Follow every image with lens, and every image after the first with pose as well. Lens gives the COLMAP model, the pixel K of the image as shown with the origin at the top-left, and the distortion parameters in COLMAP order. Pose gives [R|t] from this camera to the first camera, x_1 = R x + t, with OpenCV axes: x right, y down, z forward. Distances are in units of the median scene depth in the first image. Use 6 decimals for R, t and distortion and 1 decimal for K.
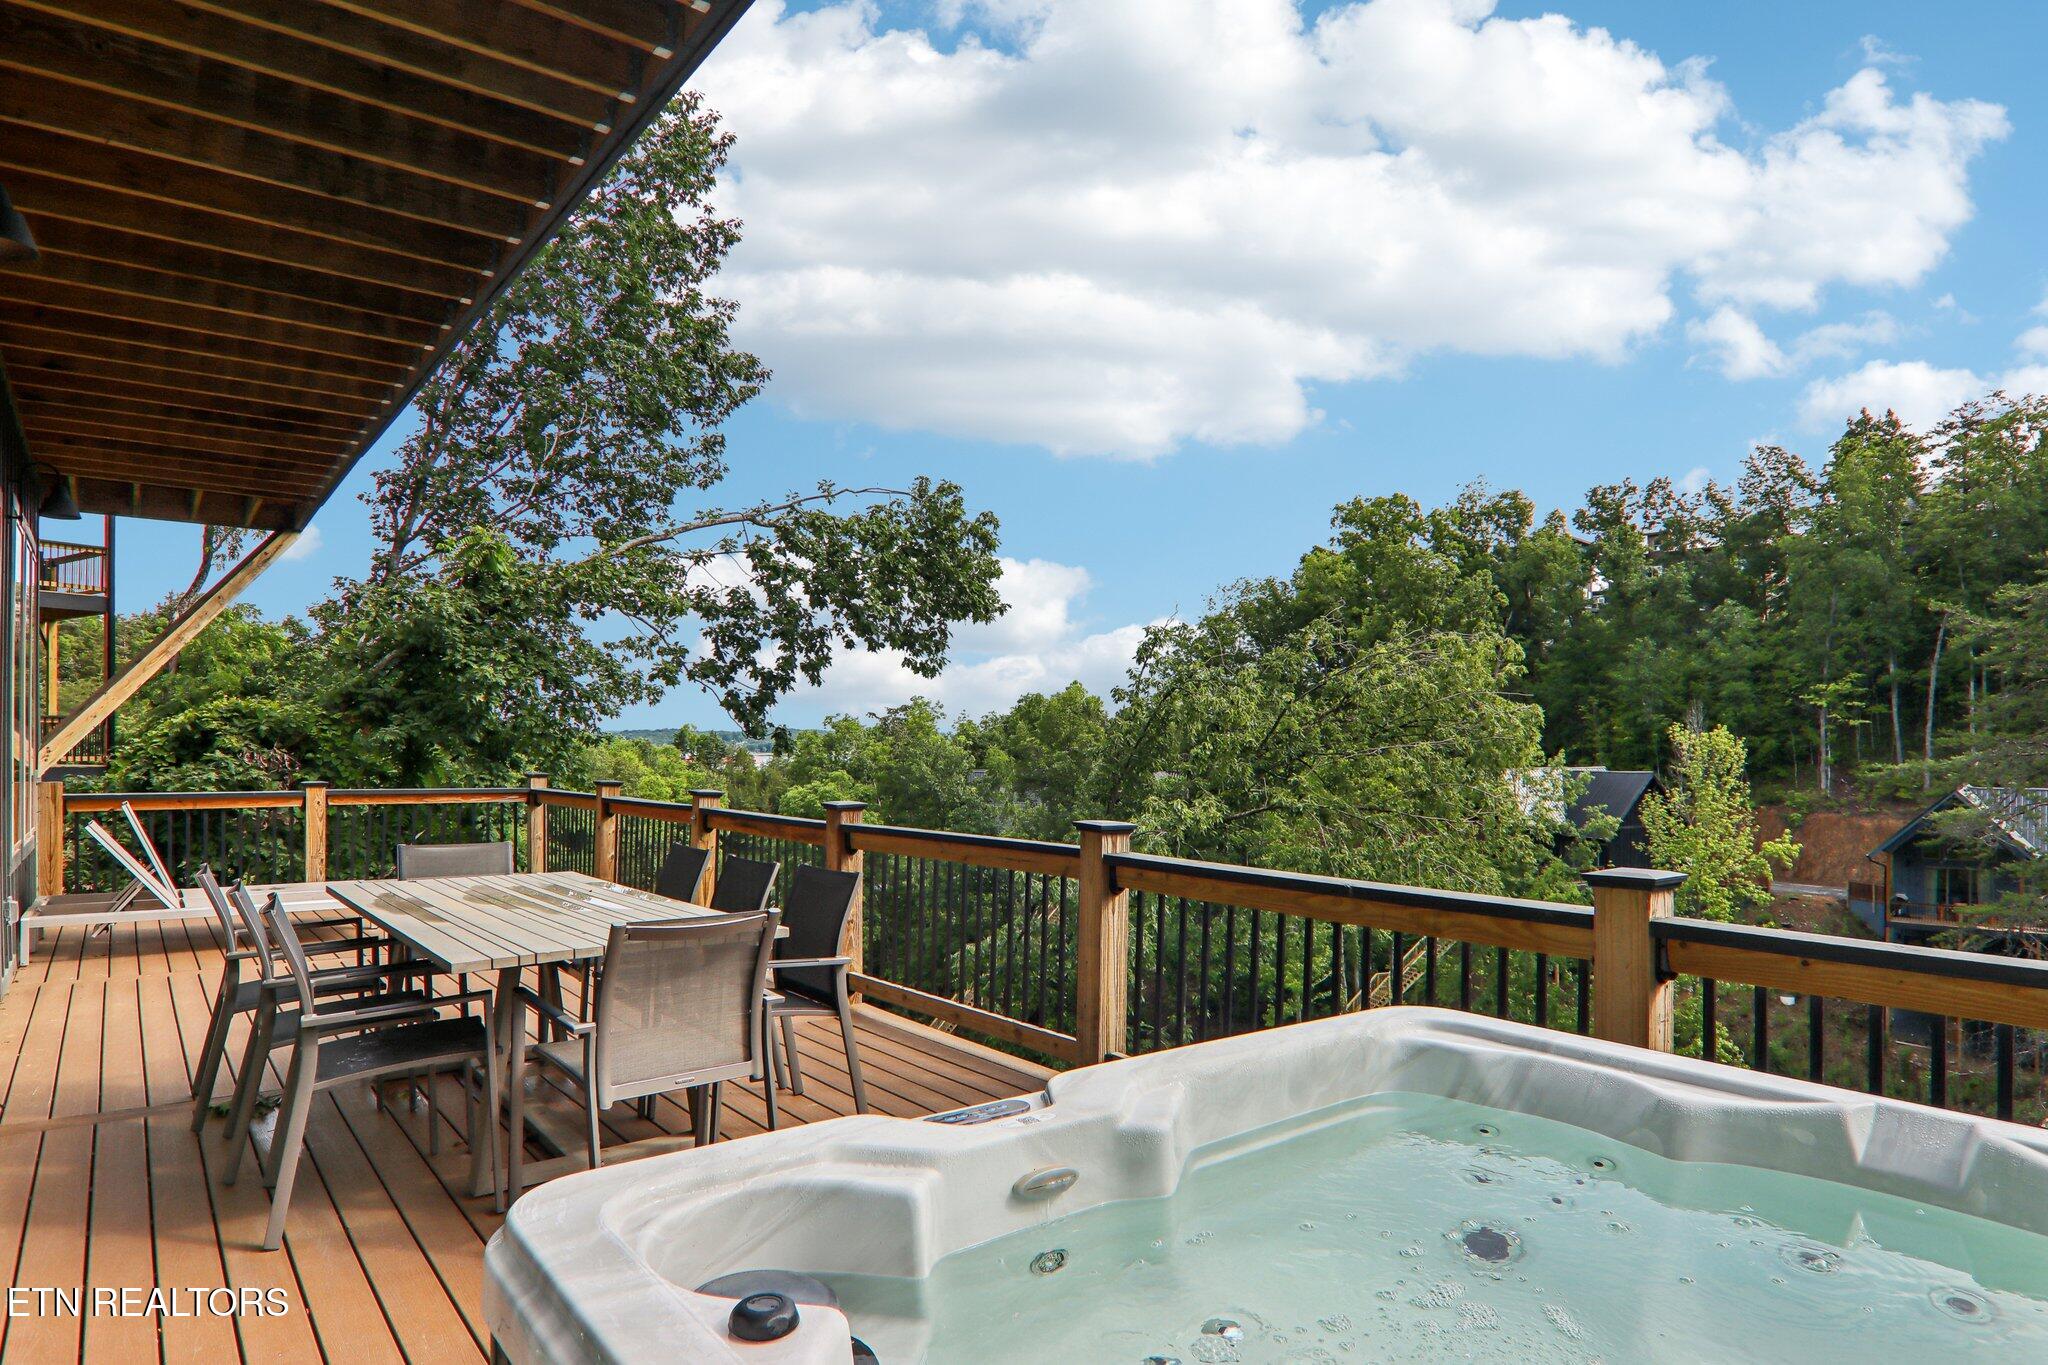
lens RADIAL K [[1193.4, 0, 1025.7], [0, 1193.4, 748.7], [0, 0, 1]] dist [0.016871, -0.027351]
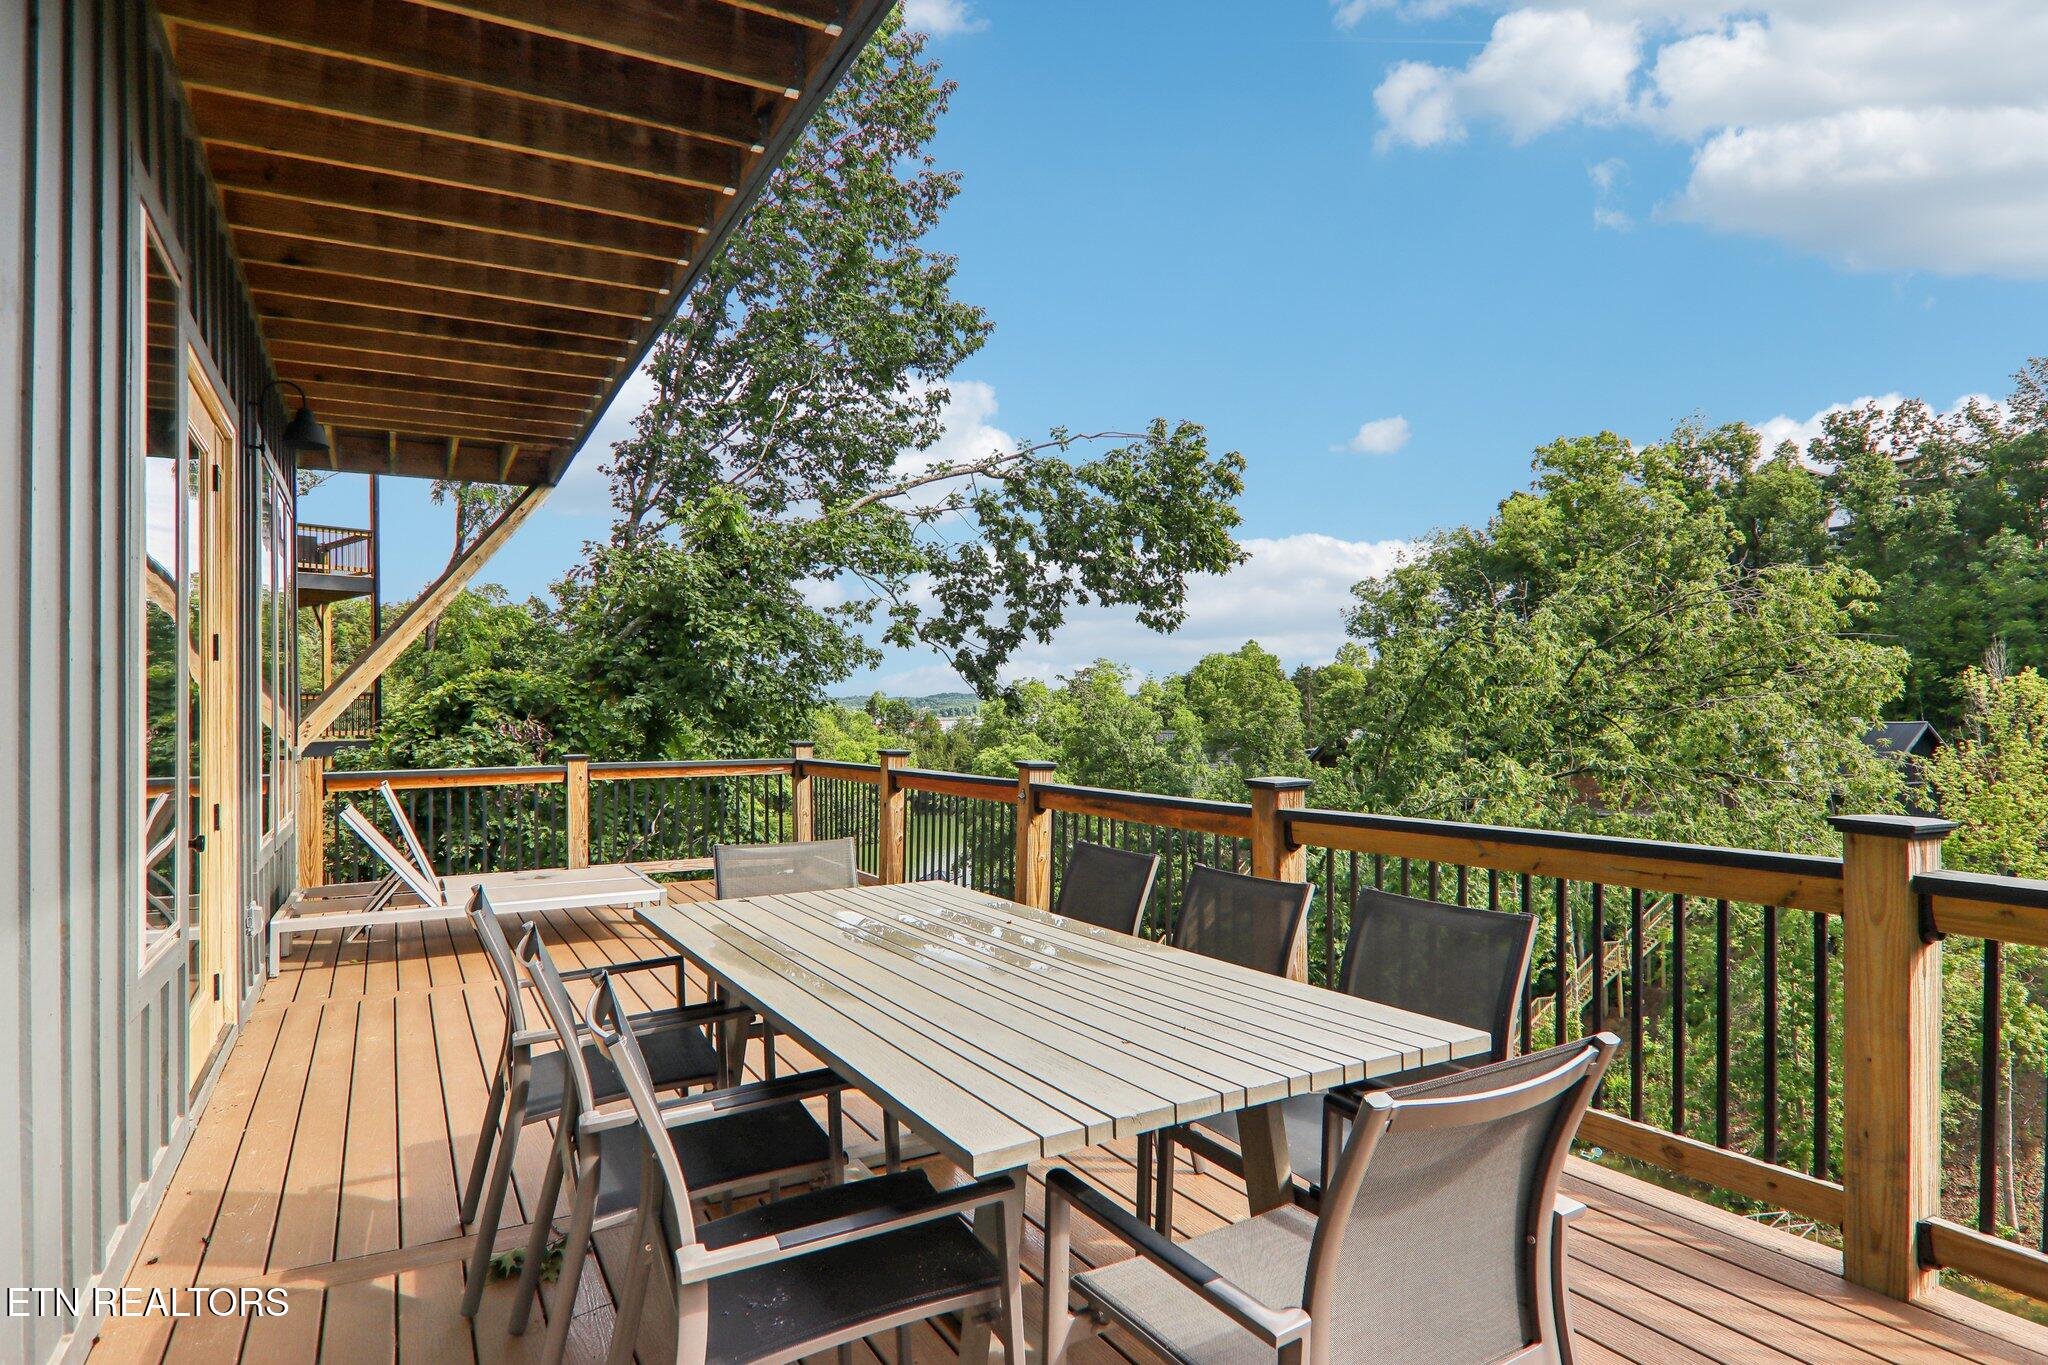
lens RADIAL K [[1153.4, 0, 1004.1], [0, 1153.4, 692.9], [0, 0, 1]] dist [0.000387, -0.001099]
pose [[0.987137, -0.020198, -0.158598, -0.065469], [0.017740, 0.999700, -0.016898, 0.000658], [0.158891, 0.013868, 0.987199, 0.091398]]
